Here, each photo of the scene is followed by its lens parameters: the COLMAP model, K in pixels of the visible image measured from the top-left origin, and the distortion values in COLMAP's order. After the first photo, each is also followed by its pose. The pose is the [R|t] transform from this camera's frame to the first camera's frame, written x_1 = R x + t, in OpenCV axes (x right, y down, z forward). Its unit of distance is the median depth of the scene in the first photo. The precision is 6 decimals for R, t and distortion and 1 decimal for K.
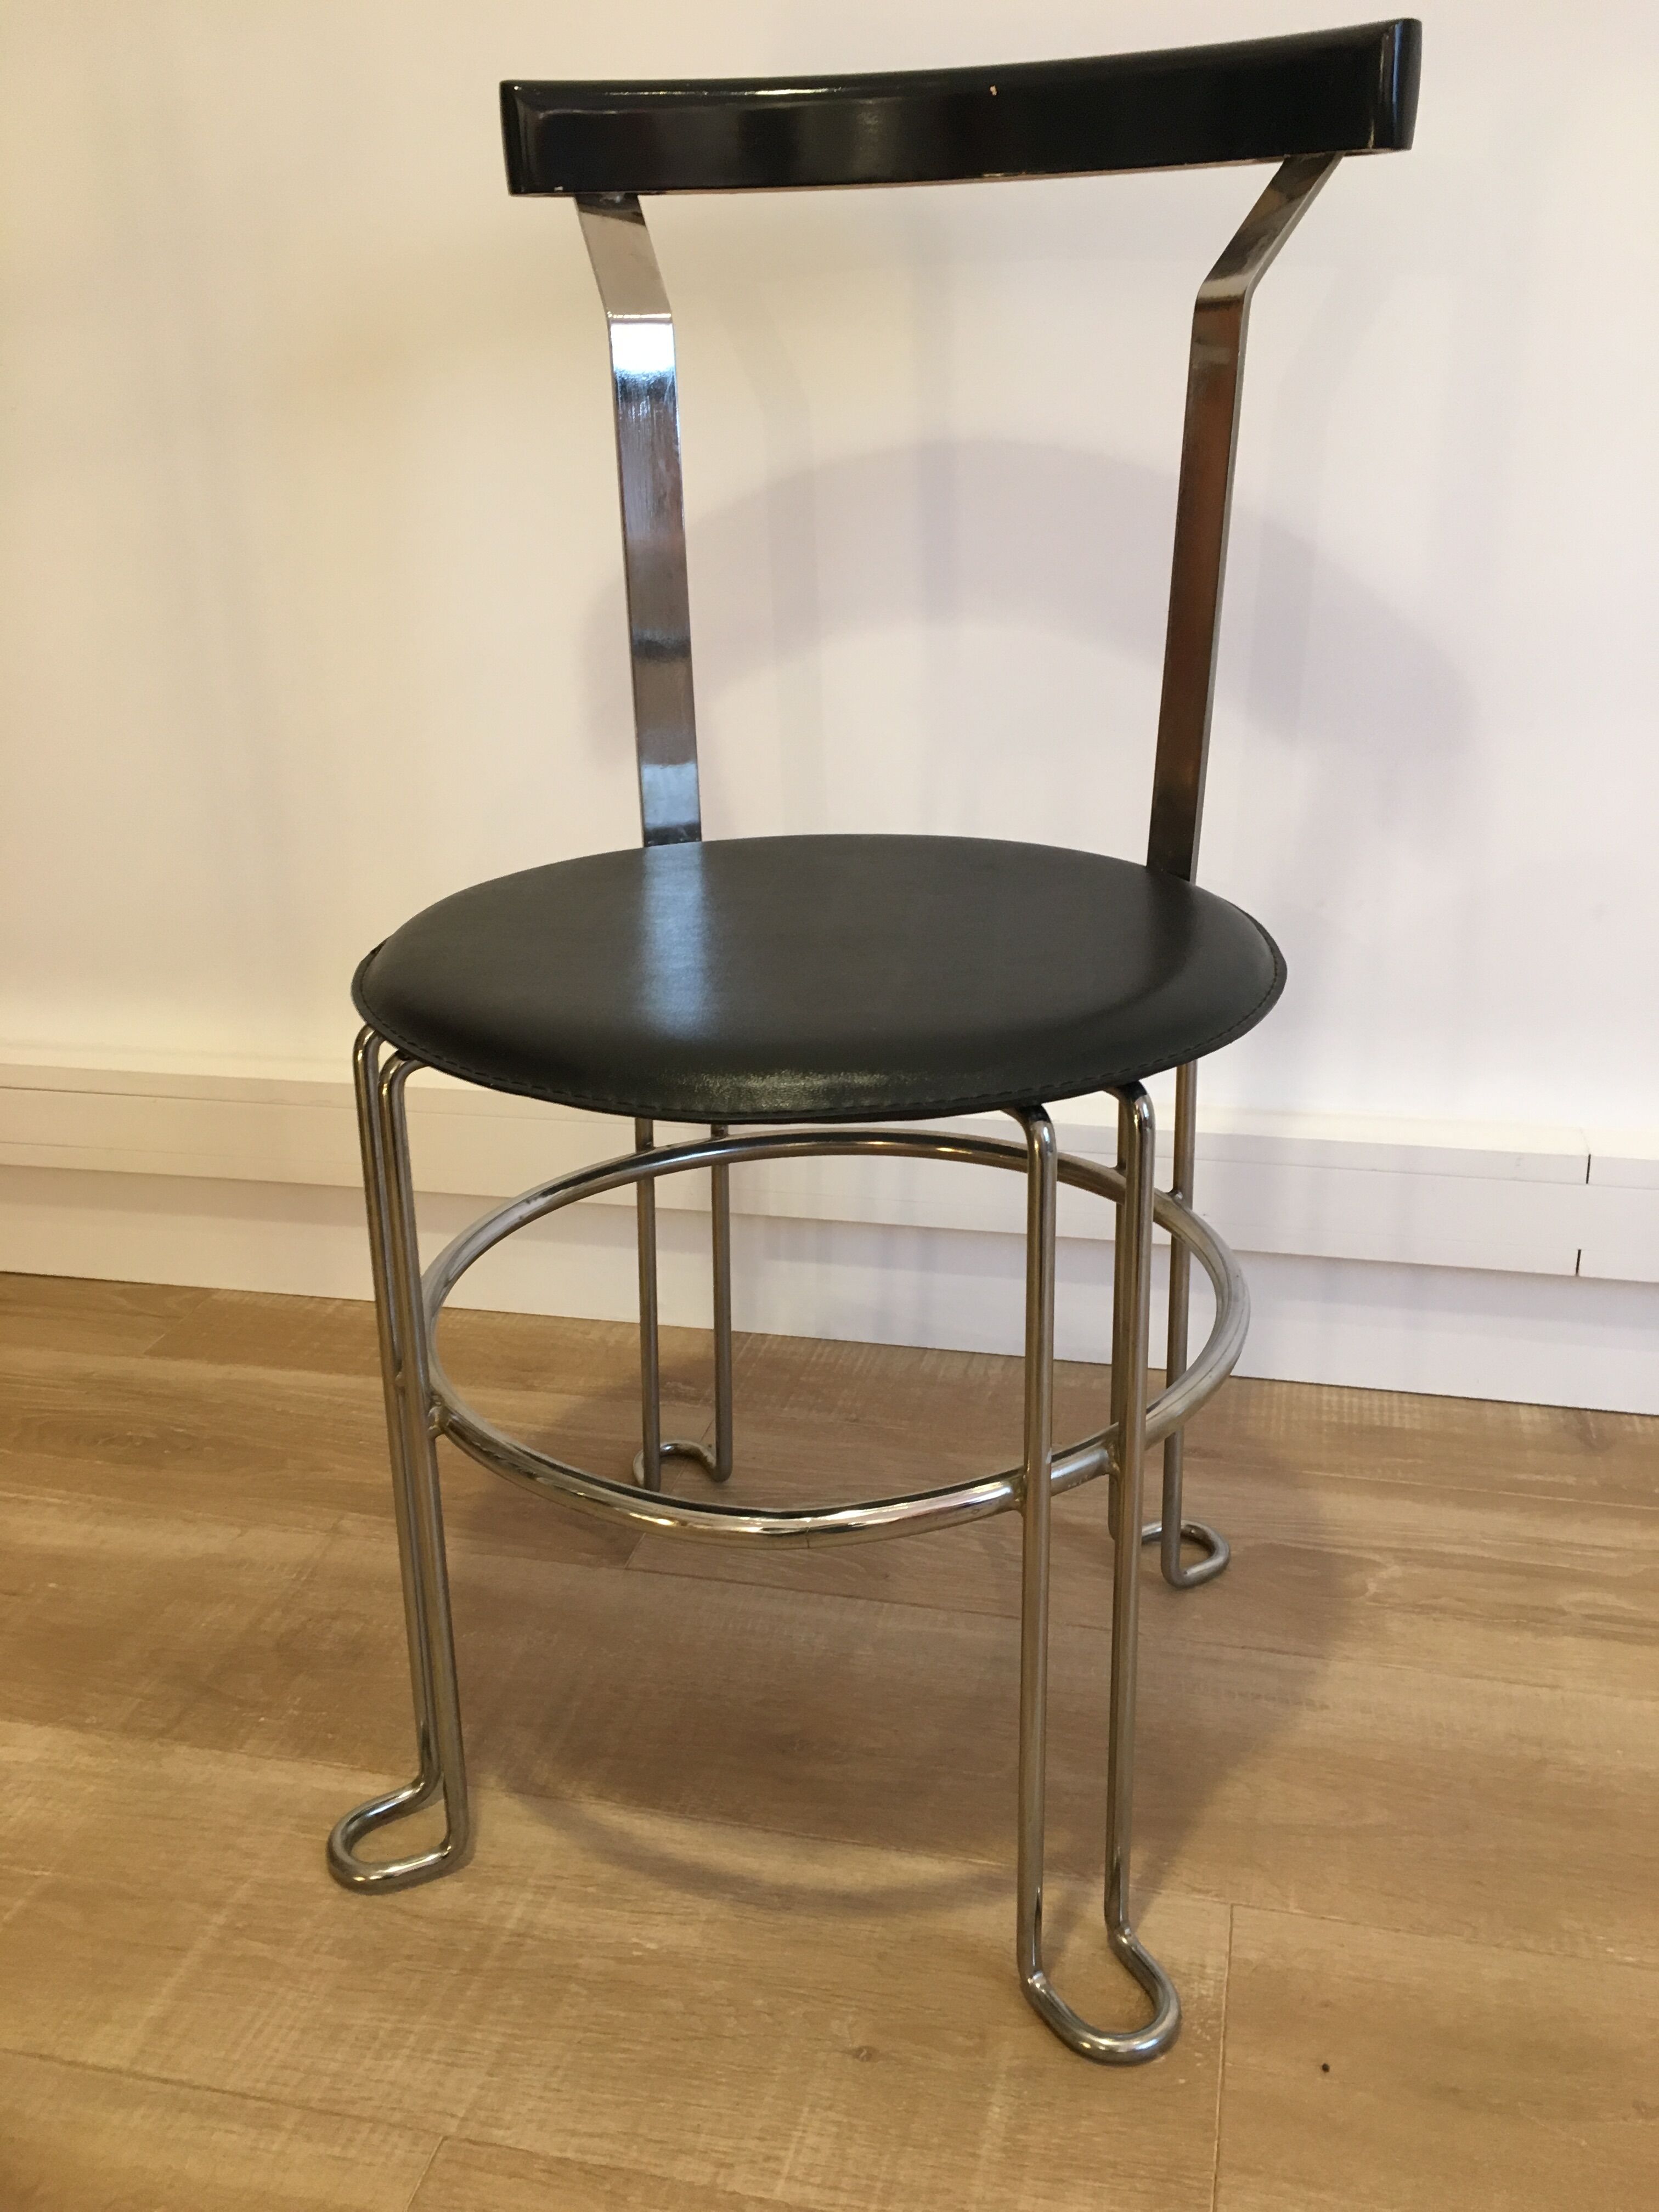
lens RADIAL K [[1884.7, 0, 831.8], [0, 1884.7, 1110.5], [0, 0, 1]] dist [0.082788, -0.113403]
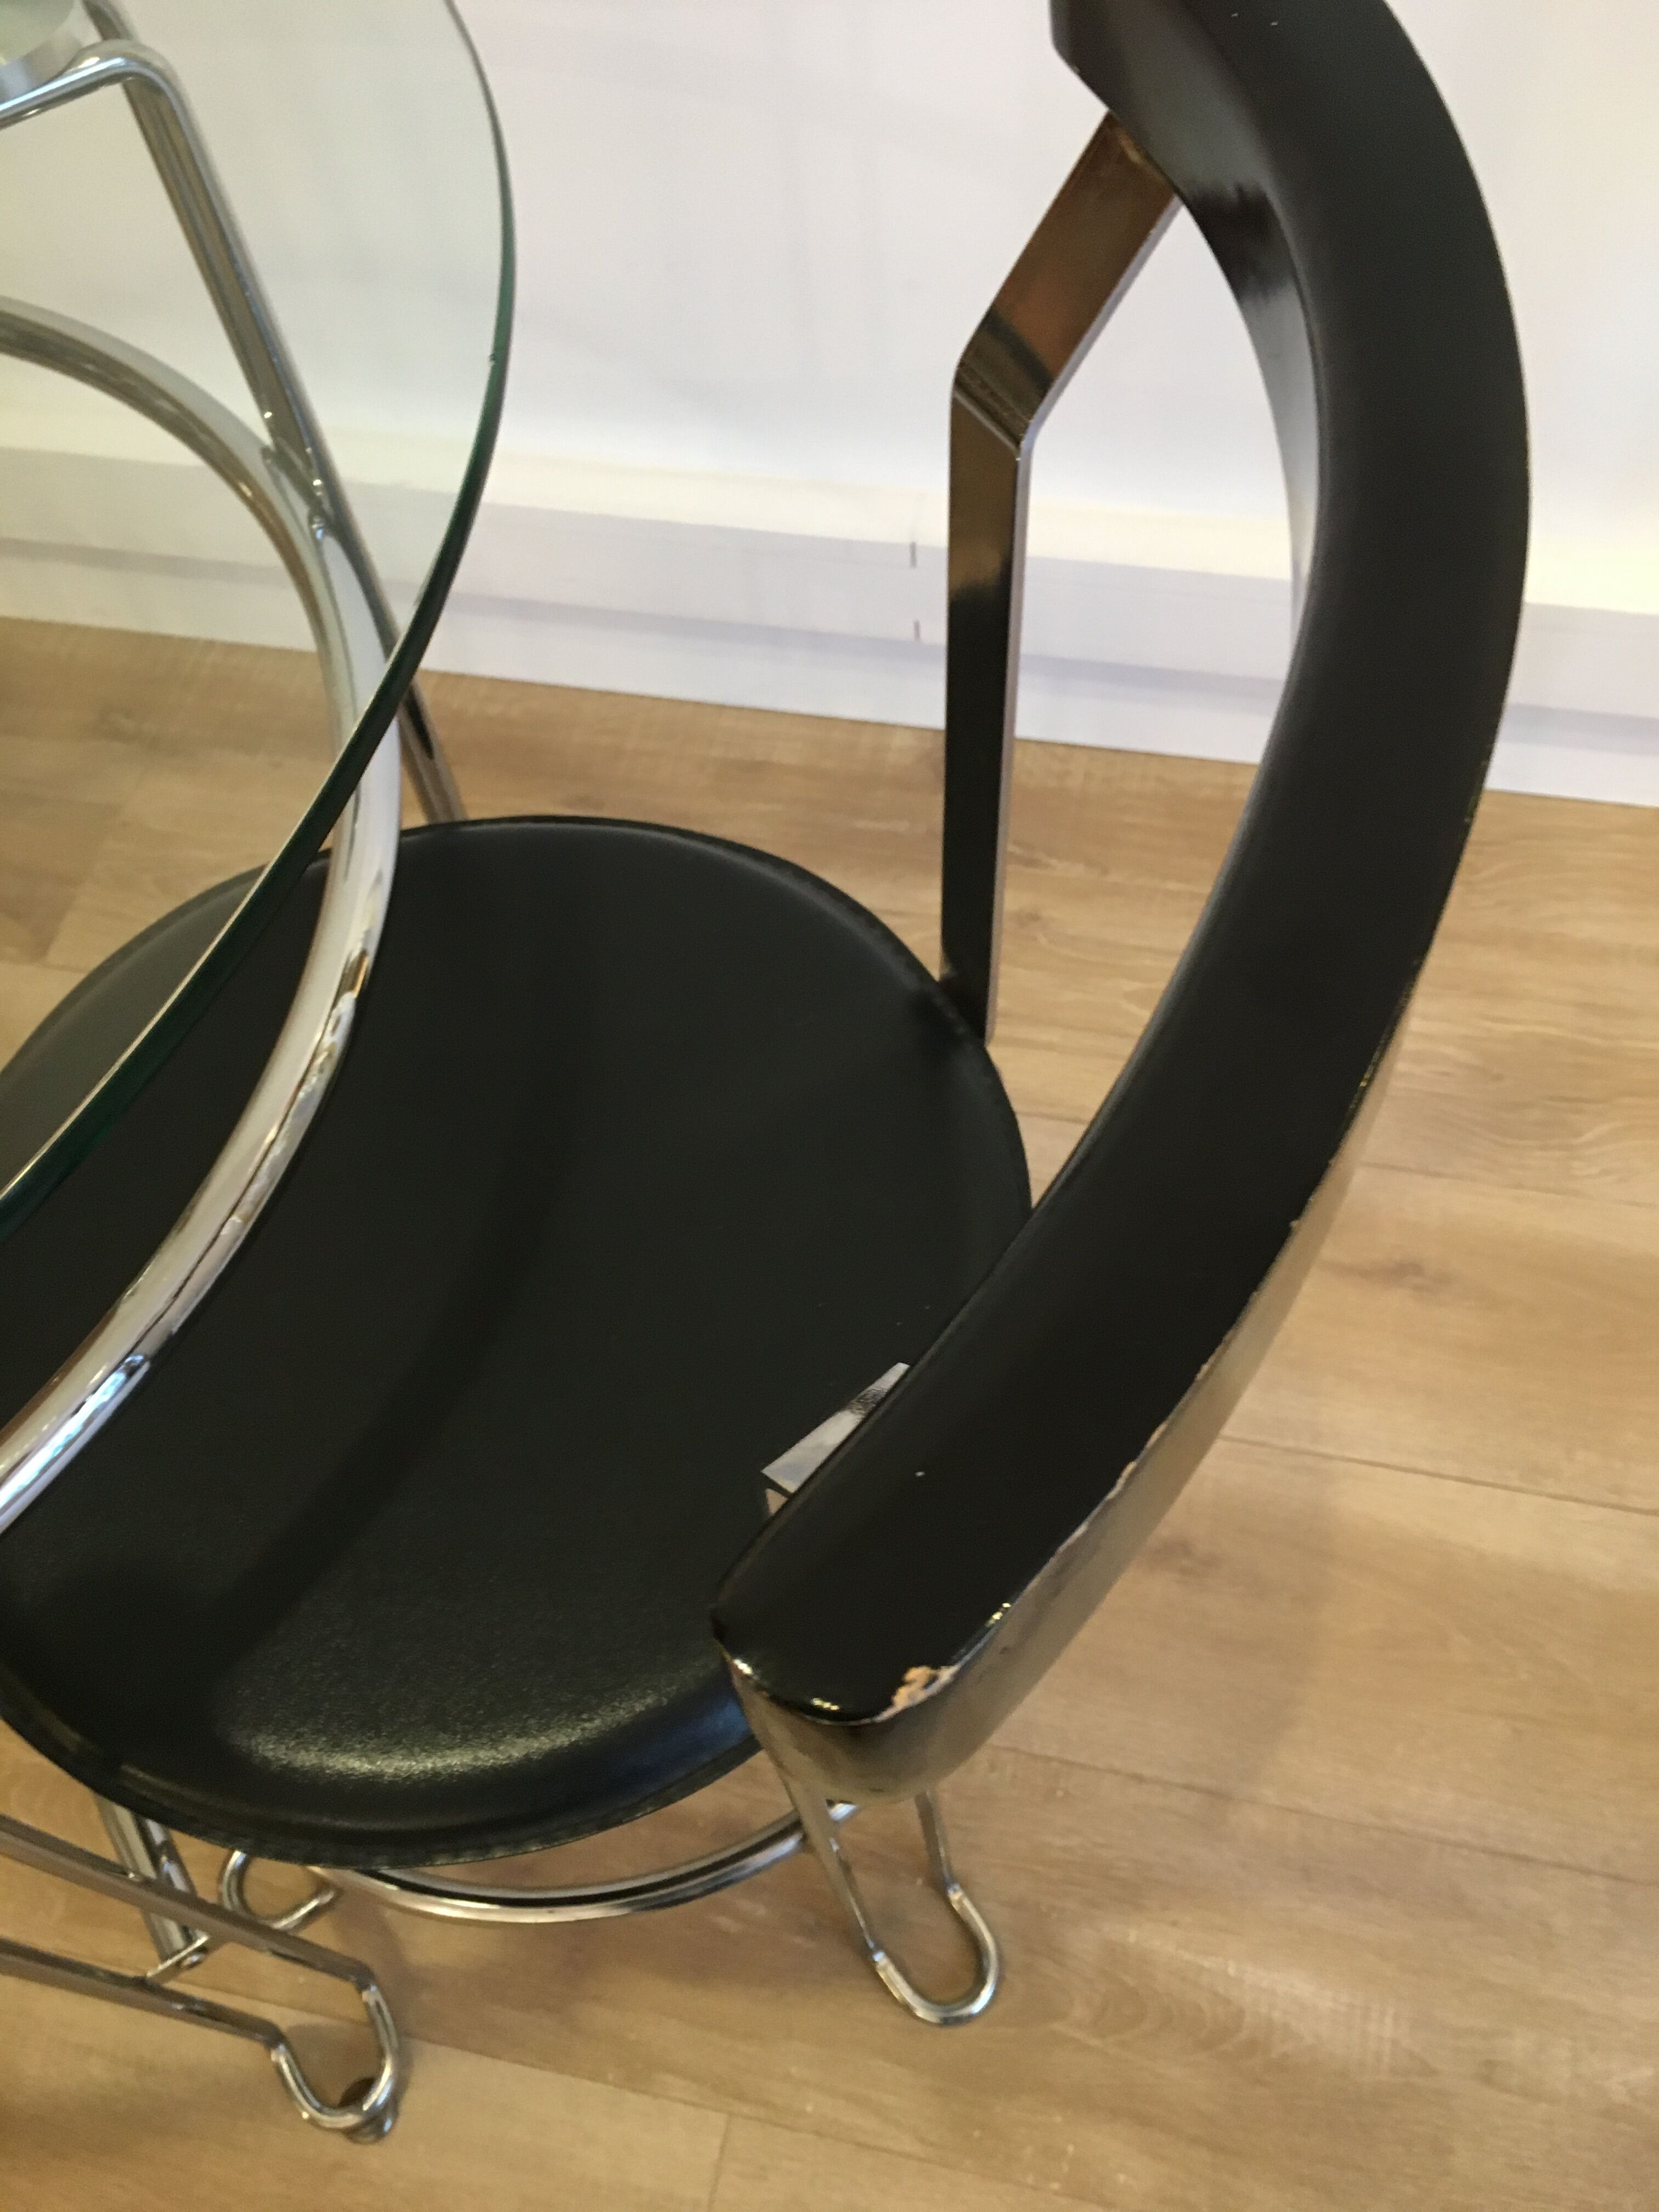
lens RADIAL K [[1884.7, 0, 842.4], [0, 1884.7, 1099.1], [0, 0, 1]] dist [0.082788, -0.113403]
pose [[0.998822, -0.041160, -0.025686, 0.447088], [0.048248, 0.786868, 0.615232, -0.427461], [-0.005112, -0.615747, 0.787927, 0.047193]]
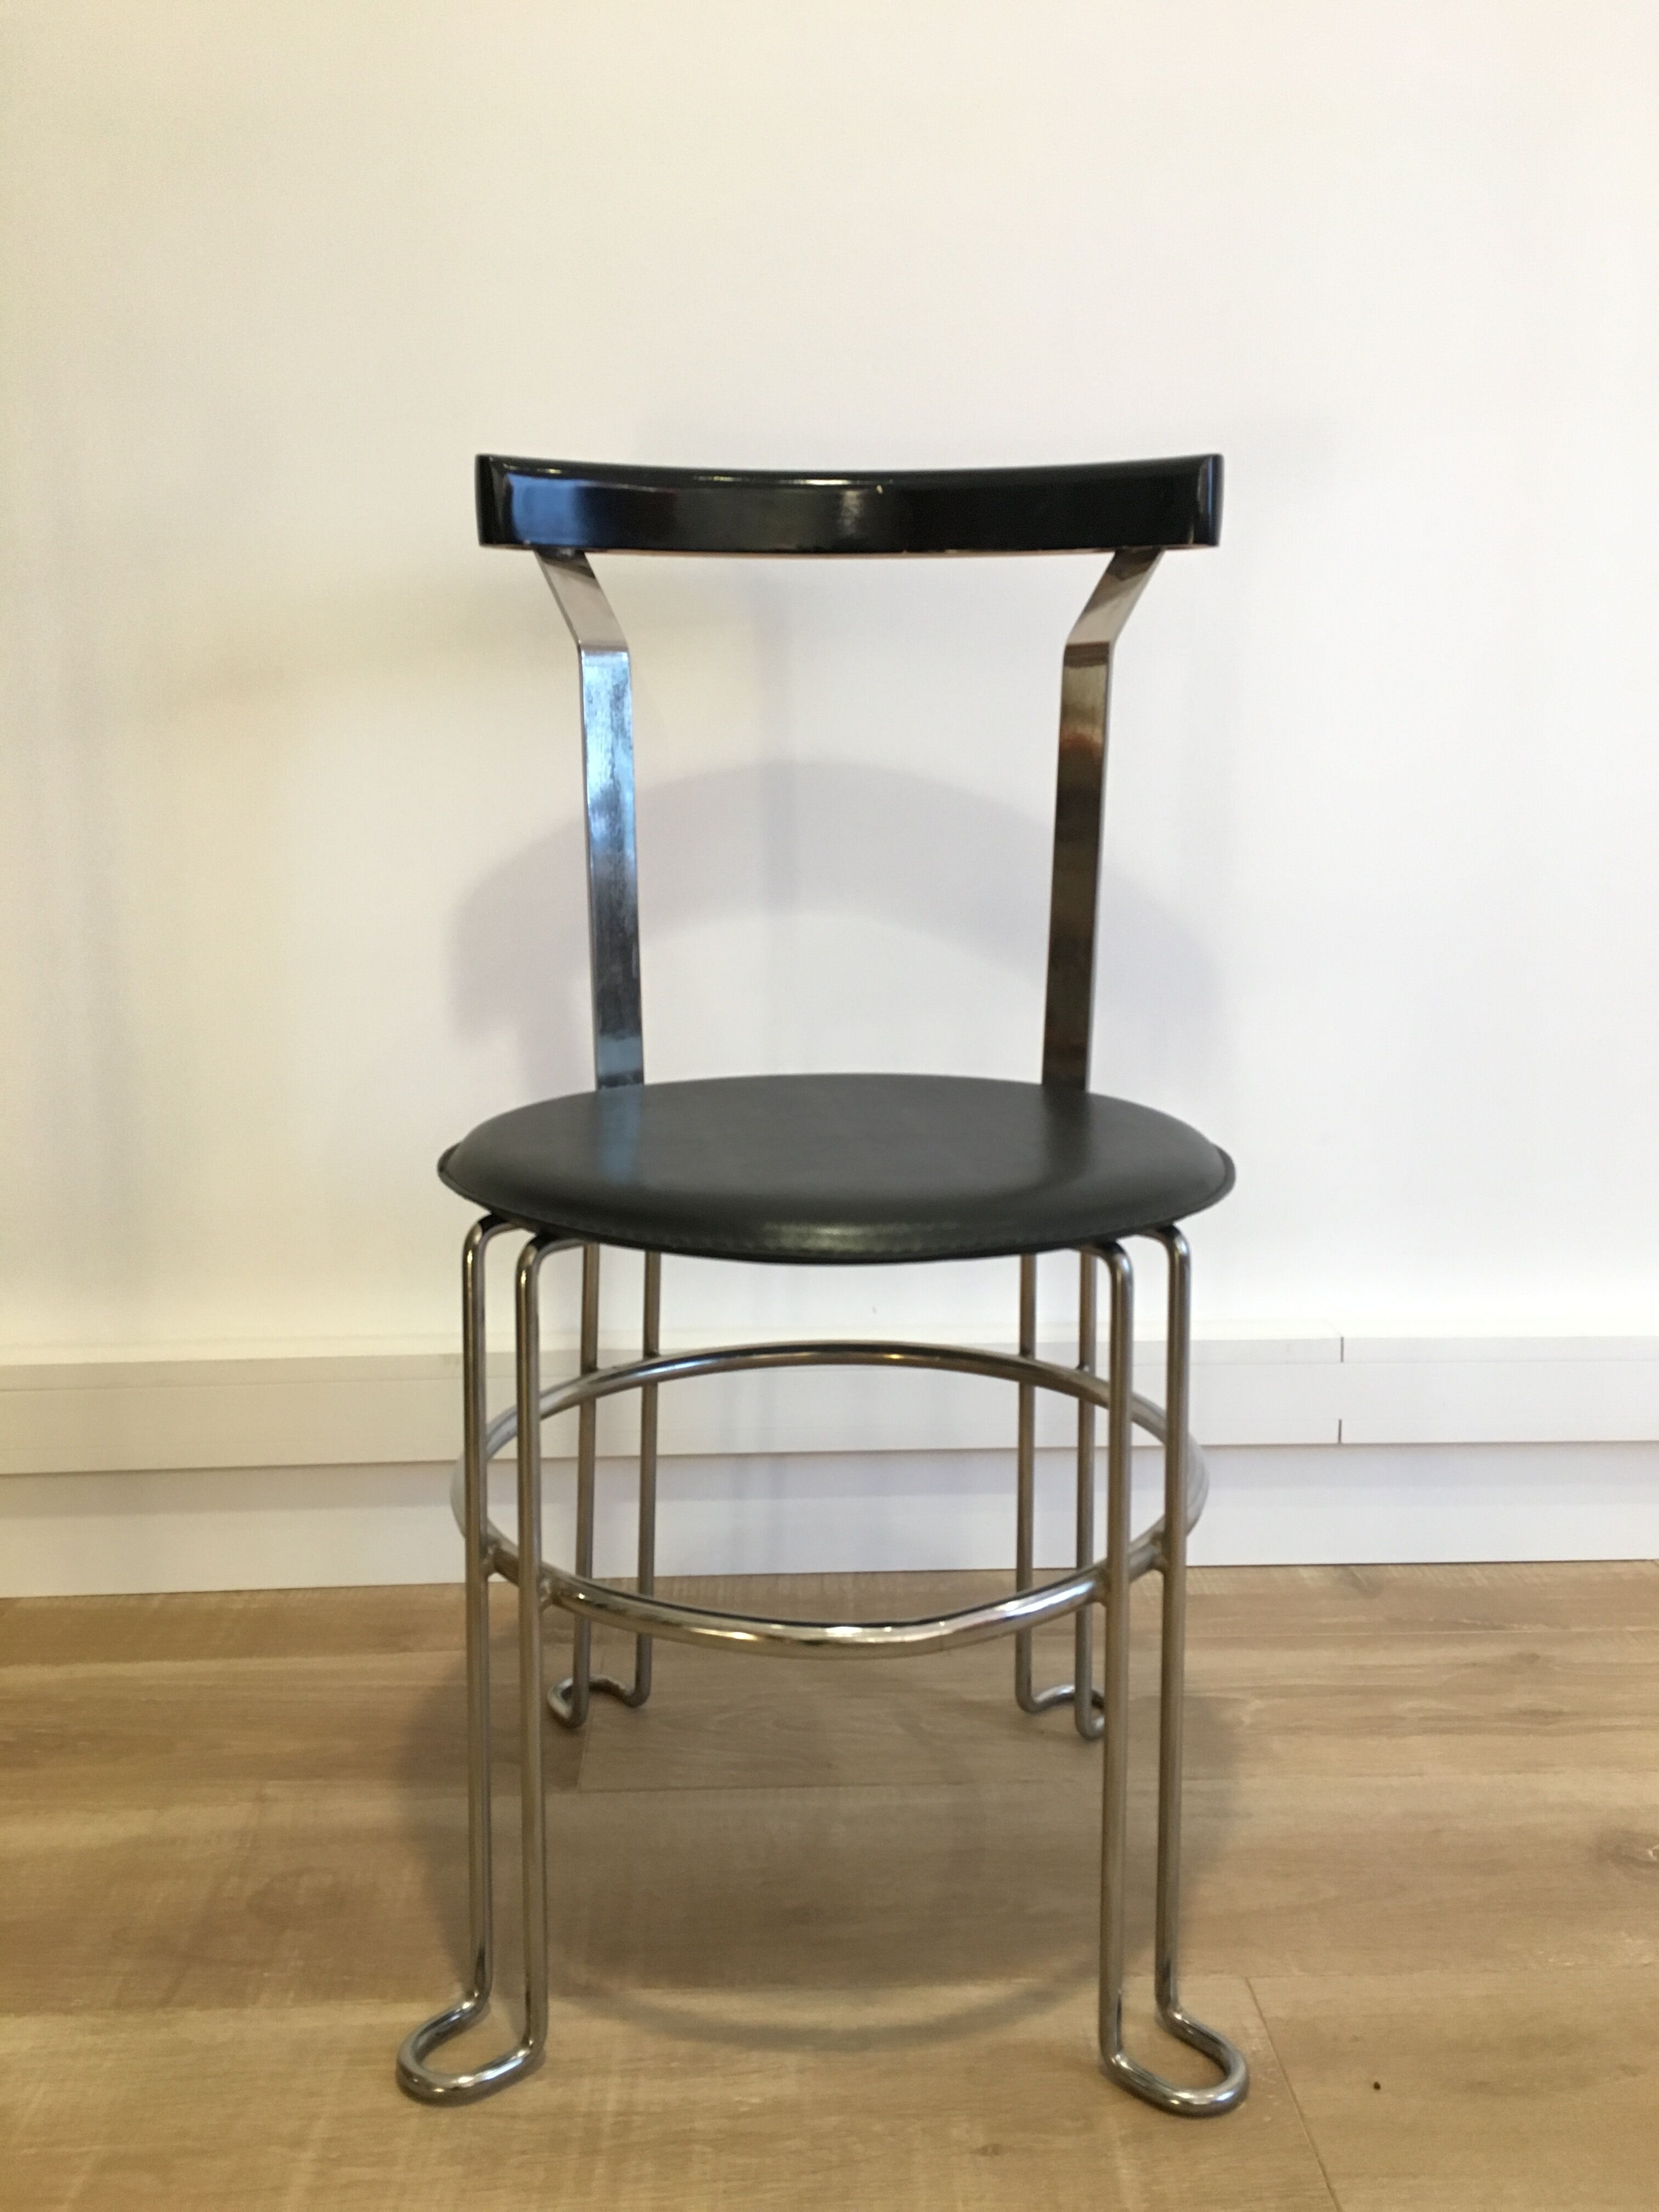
lens RADIAL K [[1884.7, 0, 831.8], [0, 1884.7, 1091.4], [0, 0, 1]] dist [0.082788, -0.113403]
pose [[0.961477, -0.024791, 0.273765, -0.281207], [0.077667, 0.979846, -0.184039, 0.079962], [-0.263685, 0.198212, 0.944025, -0.092341]]
